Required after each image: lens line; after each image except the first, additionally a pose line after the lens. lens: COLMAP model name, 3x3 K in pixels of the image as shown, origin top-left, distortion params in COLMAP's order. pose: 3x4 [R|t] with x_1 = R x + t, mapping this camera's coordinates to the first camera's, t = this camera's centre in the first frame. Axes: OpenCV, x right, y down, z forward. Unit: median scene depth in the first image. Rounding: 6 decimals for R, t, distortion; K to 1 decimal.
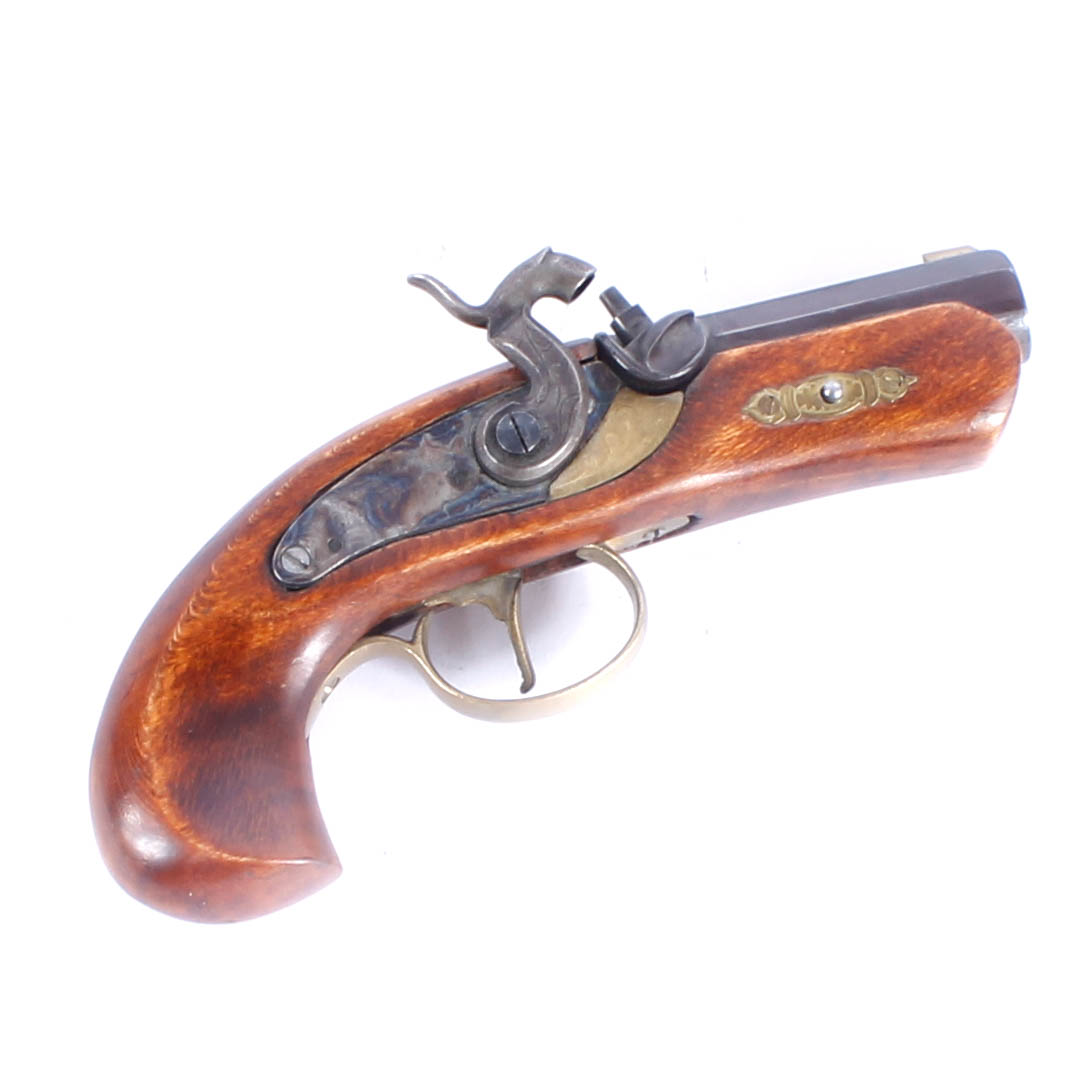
lens RADIAL K [[3668.6, 0, 538.5], [0, 3668.6, 535.6], [0, 0, 1]] dist [-0.123192, 0.000000]
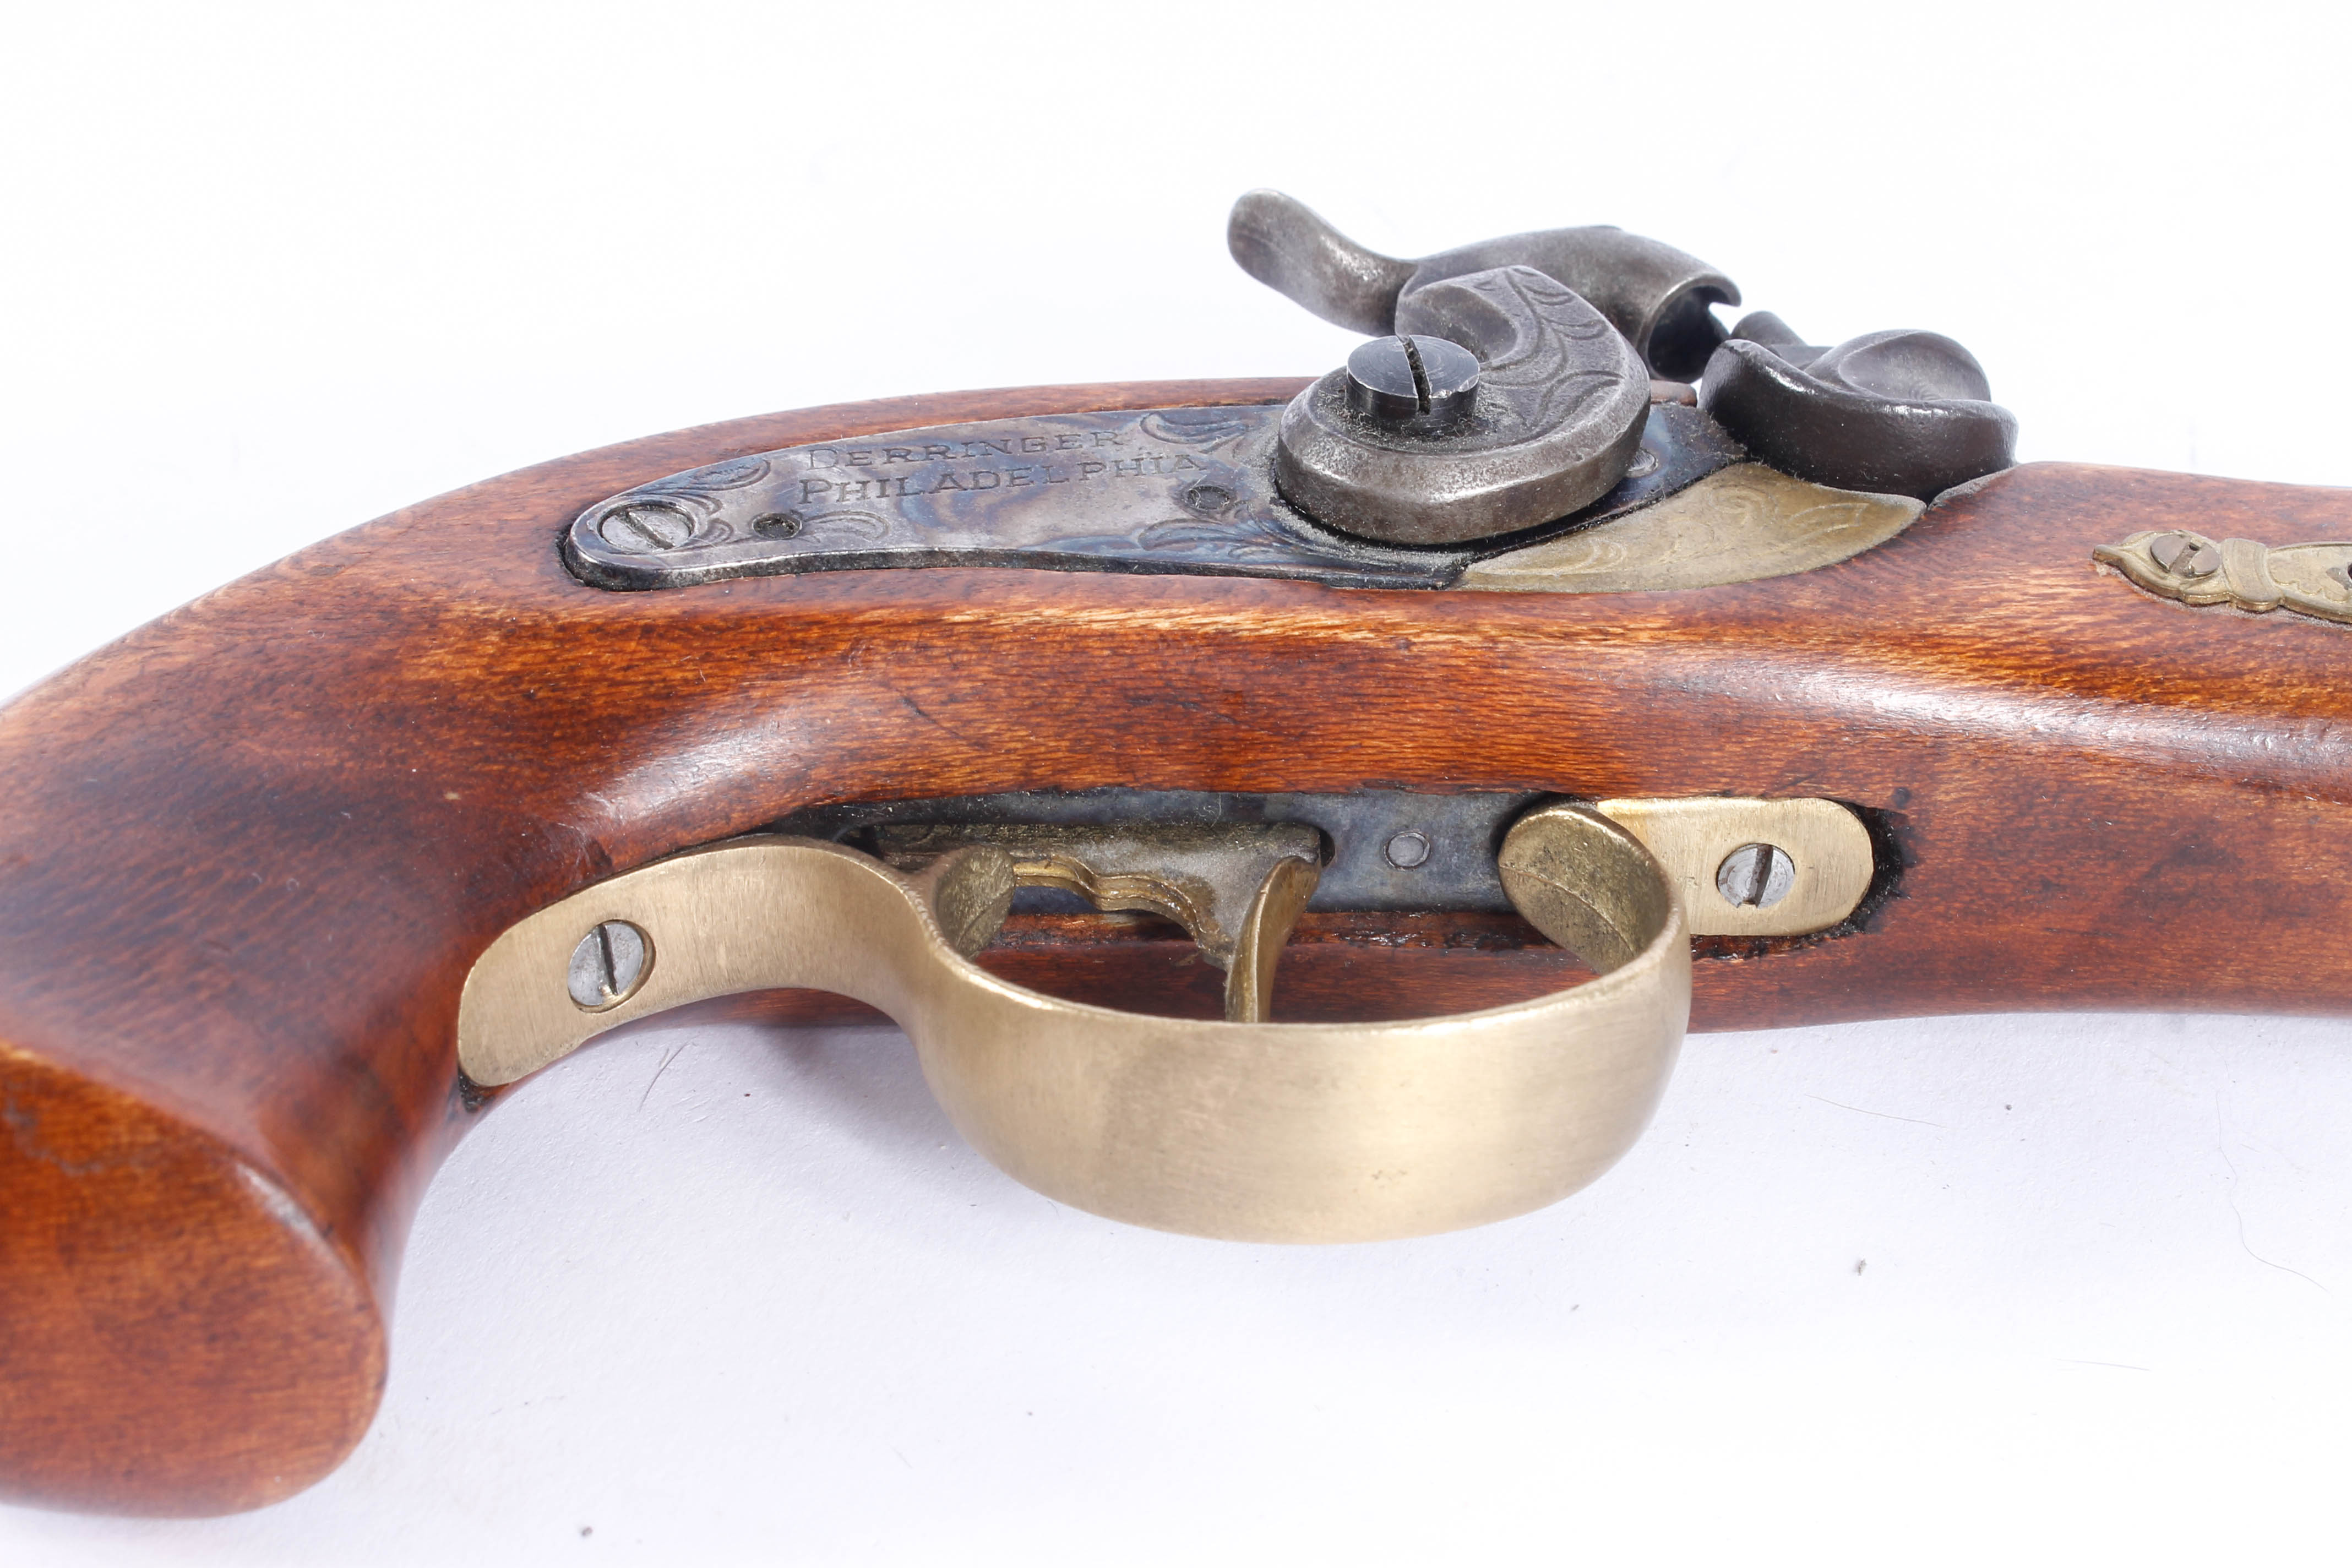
lens RADIAL K [[3787.9, 0, 1158.6], [0, 3787.9, 791.6], [0, 0, 1]] dist [-0.027389, 0.000000]
pose [[0.954887, 0.180751, -0.235627, 0.059098], [-0.289850, 0.739951, -0.607009, 0.210891], [0.064635, 0.647922, 0.758960, 0.756392]]
